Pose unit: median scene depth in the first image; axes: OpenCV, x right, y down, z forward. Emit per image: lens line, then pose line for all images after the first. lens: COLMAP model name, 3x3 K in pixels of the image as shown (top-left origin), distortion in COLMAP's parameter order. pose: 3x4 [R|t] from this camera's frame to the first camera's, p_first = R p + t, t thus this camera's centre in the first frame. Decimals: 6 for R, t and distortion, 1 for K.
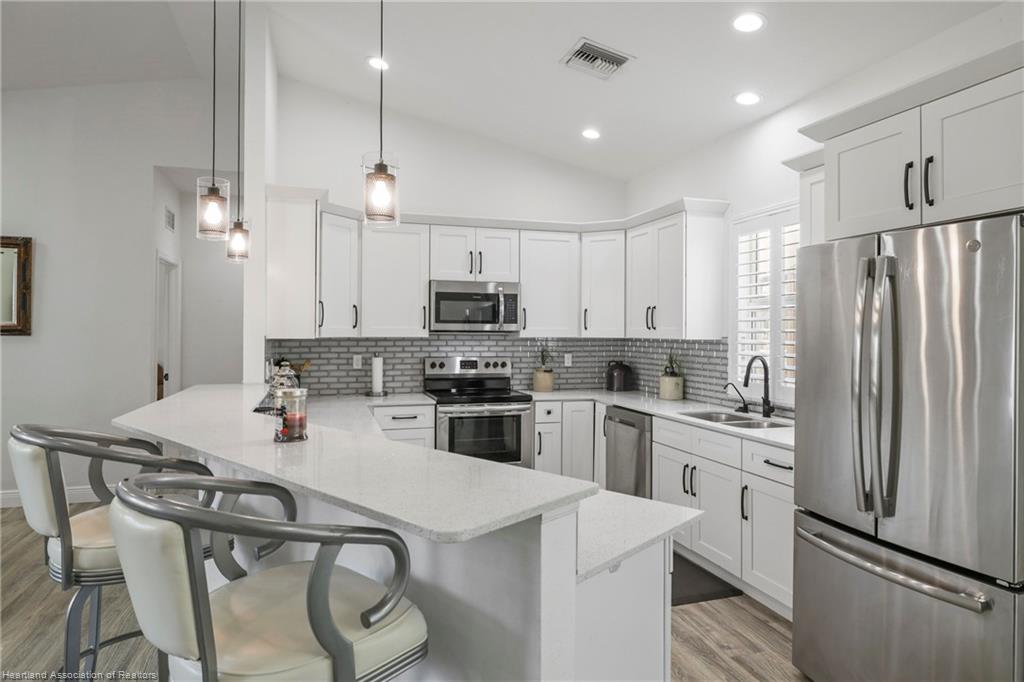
lens RADIAL K [[610.1, 0, 510.3], [0, 610.1, 330.7], [0, 0, 1]] dist [0.000197, 0.000310]
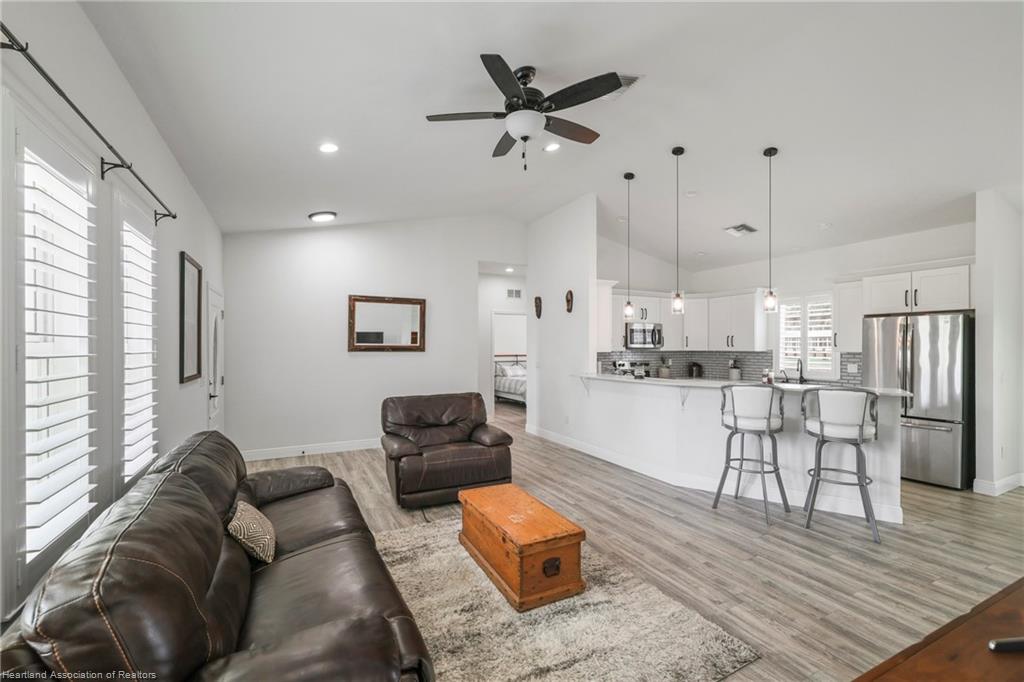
lens RADIAL K [[437.5, 0, 511.4], [0, 437.5, 344.9], [0, 0, 1]] dist [-0.000849, -0.000291]
pose [[0.985593, -0.004584, 0.169069, -0.741513], [0.004972, 0.999986, -0.001875, -0.008264], [-0.169058, 0.002689, 0.985602, -0.353040]]
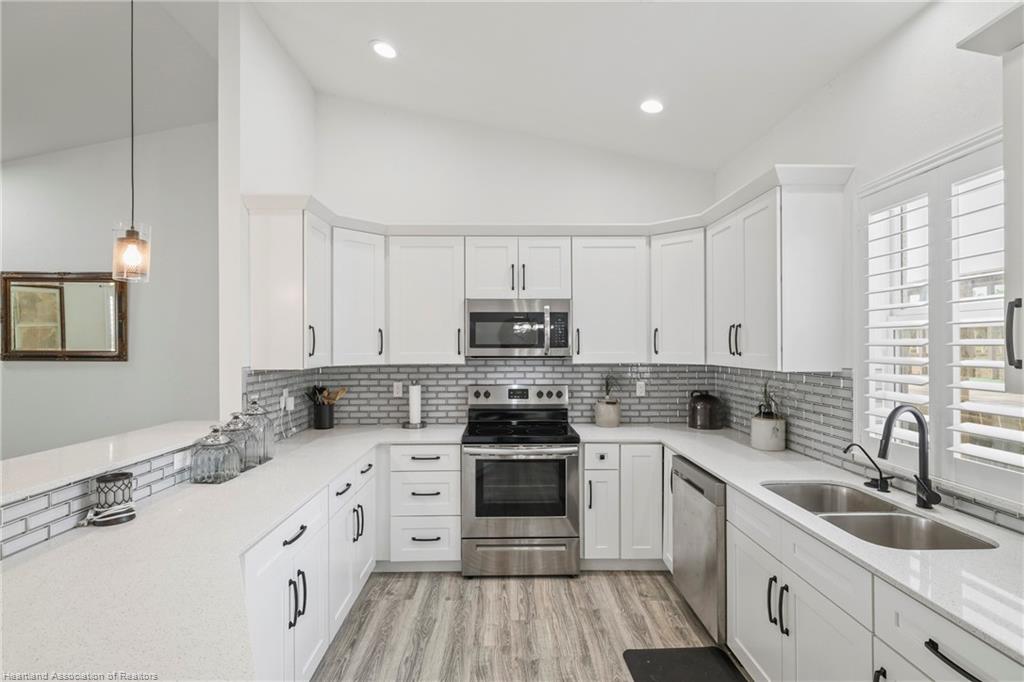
lens RADIAL K [[494.3, 0, 514.6], [0, 494.3, 343.1], [0, 0, 1]] dist [0.002896, -0.000193]
pose [[0.960949, -0.008316, -0.276602, 0.132660], [0.007509, 0.999964, -0.003975, -0.015737], [0.276625, 0.001742, 0.960976, 0.329950]]
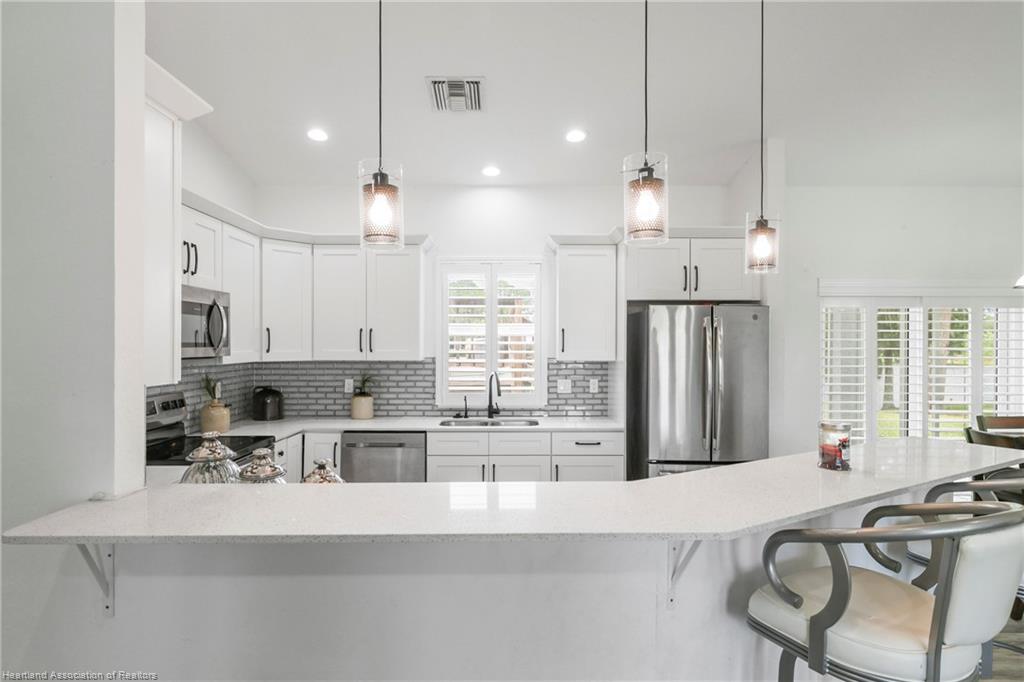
lens RADIAL K [[575.8, 0, 512.0], [0, 575.8, 341.0], [0, 0, 1]] dist [0.000060, -0.000001]
pose [[0.297493, 0.002184, 0.954721, -0.582639], [0.000221, 0.999997, -0.002356, -0.016475], [-0.954724, 0.000912, 0.297492, 0.461420]]
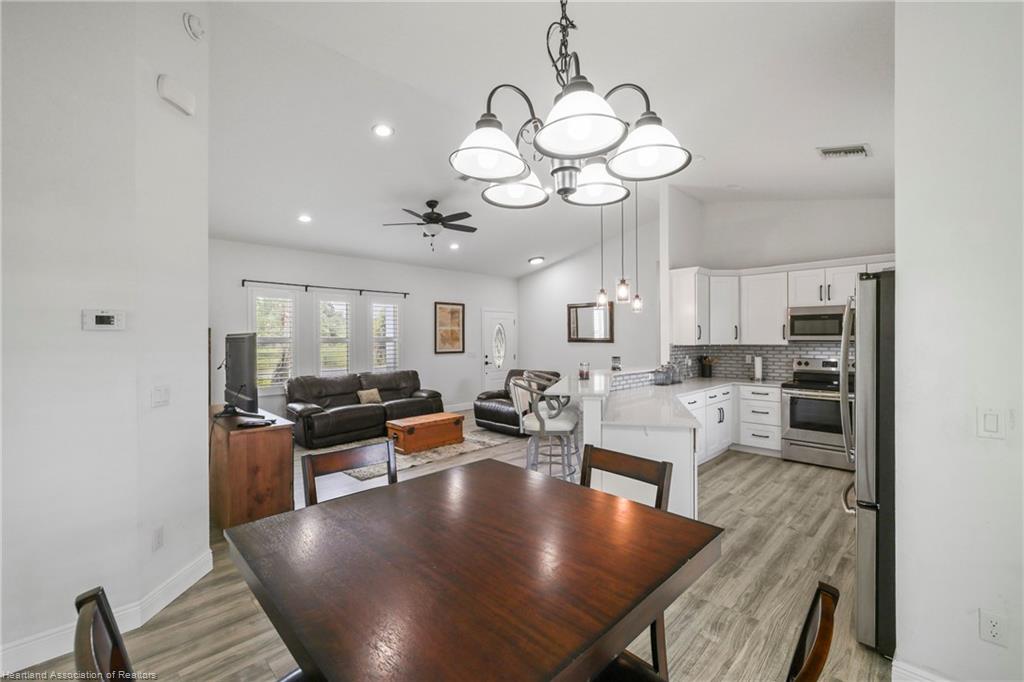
lens RADIAL K [[431.4, 0, 509.2], [0, 431.4, 338.0], [0, 0, 1]] dist [-0.001038, -0.000154]
pose [[0.458545, -0.006993, -0.888644, 0.506967], [0.007252, 0.999965, -0.004127, -0.006784], [0.888641, -0.004552, 0.458580, -0.123971]]
